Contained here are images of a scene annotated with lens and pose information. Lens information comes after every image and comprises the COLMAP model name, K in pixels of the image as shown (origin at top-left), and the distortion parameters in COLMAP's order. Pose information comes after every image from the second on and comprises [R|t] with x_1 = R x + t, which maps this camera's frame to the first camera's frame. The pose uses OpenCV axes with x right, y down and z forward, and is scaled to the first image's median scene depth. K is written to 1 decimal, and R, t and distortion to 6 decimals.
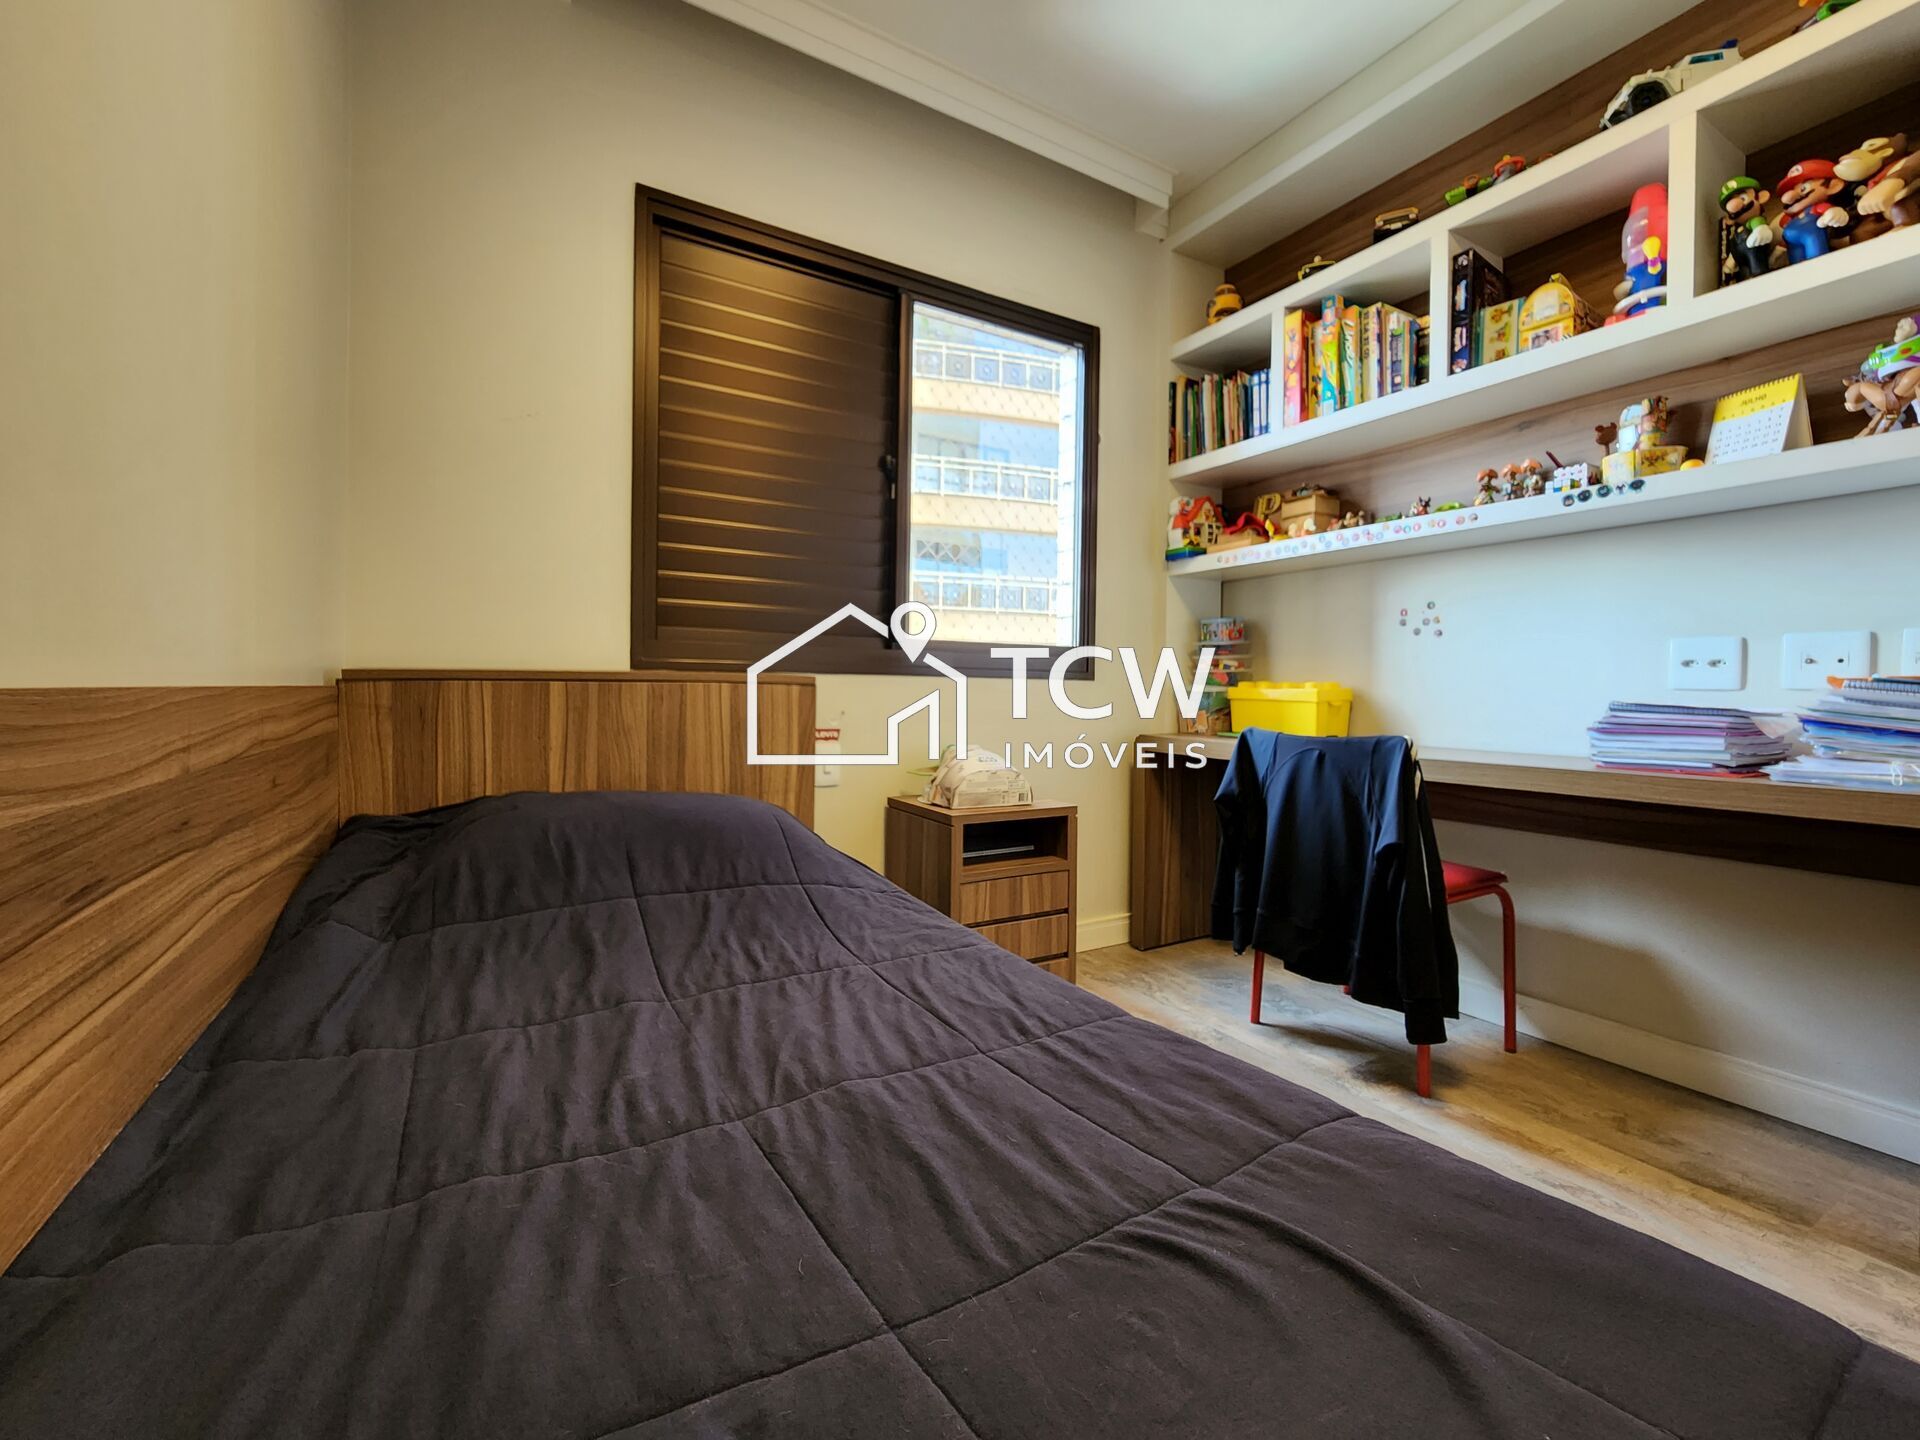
lens RADIAL K [[793.4, 0, 958.2], [0, 793.4, 702.0], [0, 0, 1]] dist [0.000296, 0.000529]
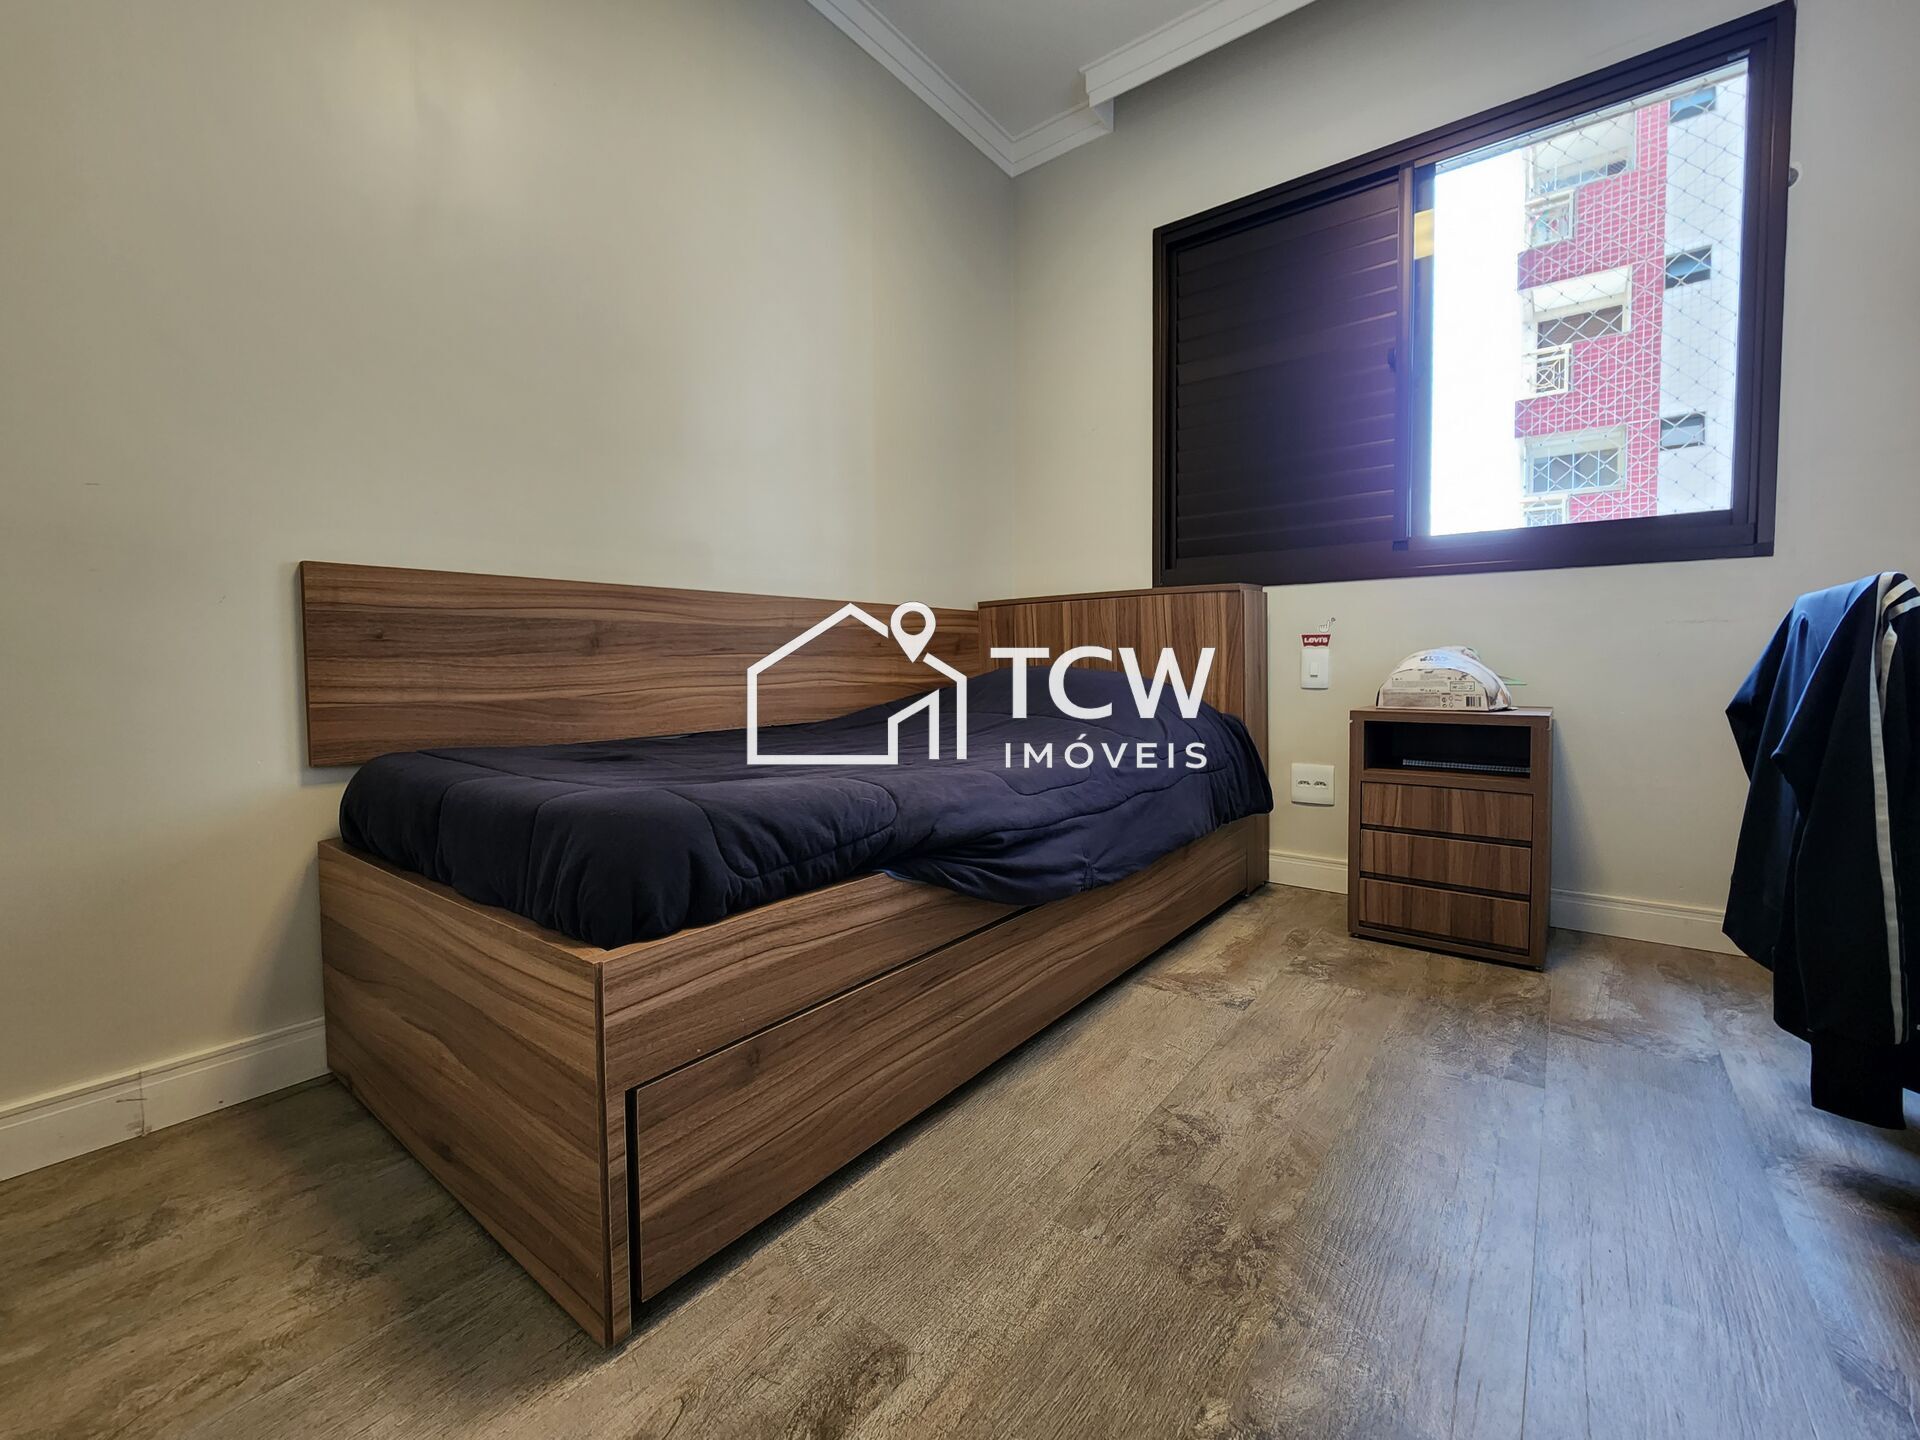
lens RADIAL K [[793.4, 0, 962.2], [0, 793.4, 703.9], [0, 0, 1]] dist [0.000296, 0.000529]
pose [[0.371707, 0.035937, -0.927654, 0.691926], [-0.001513, 0.999273, 0.038106, 0.092425], [0.928349, -0.012761, 0.371491, 0.166725]]
